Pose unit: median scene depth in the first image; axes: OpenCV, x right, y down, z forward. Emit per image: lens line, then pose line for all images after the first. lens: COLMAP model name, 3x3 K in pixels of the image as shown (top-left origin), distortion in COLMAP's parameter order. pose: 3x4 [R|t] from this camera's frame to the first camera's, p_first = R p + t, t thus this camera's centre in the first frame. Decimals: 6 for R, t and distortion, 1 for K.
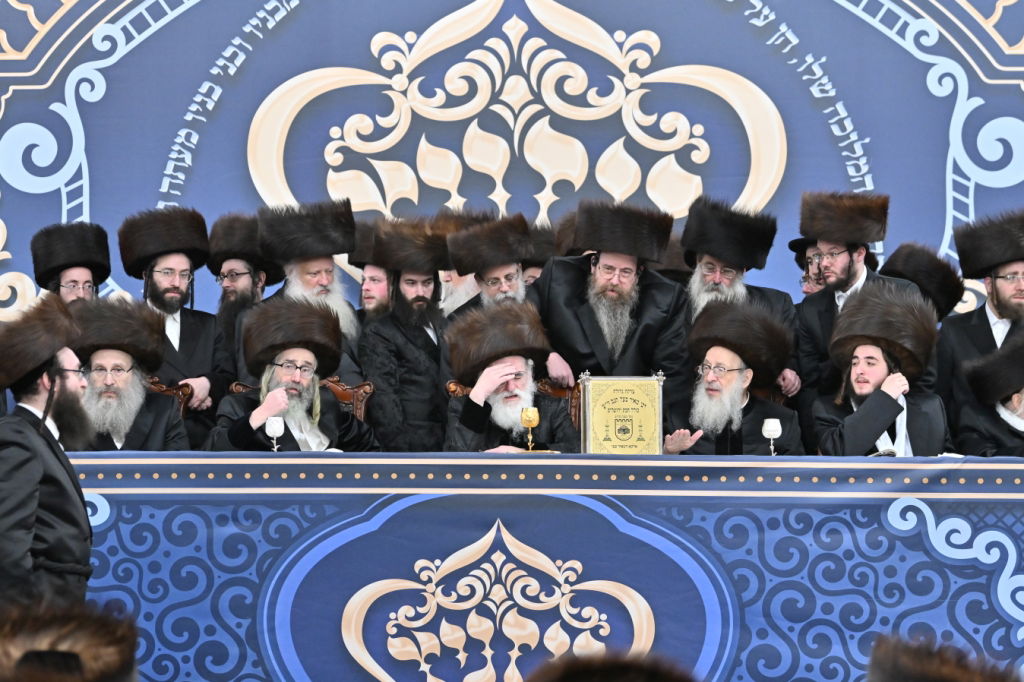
lens RADIAL K [[3533.9, 0, 512.0], [0, 3533.9, 341.0], [0, 0, 1]] dist [0.300630, -1.941788]
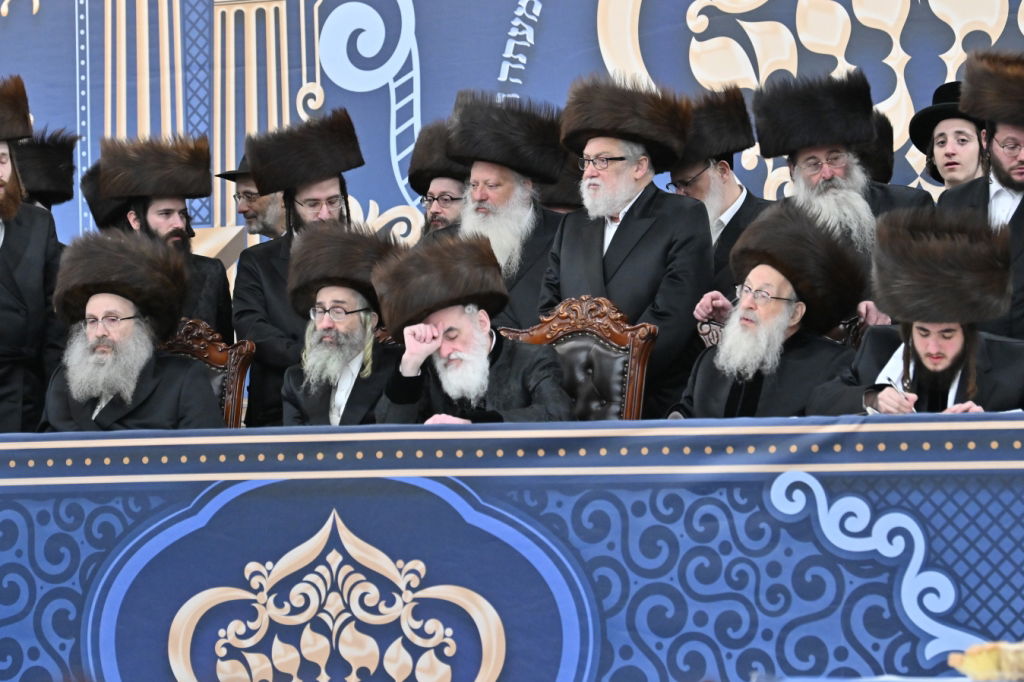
lens RADIAL K [[5635.4, 0, 512.0], [0, 5635.4, 341.0], [0, 0, 1]] dist [1.132955, -8.681063]
pose [[0.866169, -0.032697, -0.498681, 0.662798], [0.044575, 0.998935, 0.011926, -0.000629], [0.497760, -0.032559, 0.866704, -0.074143]]
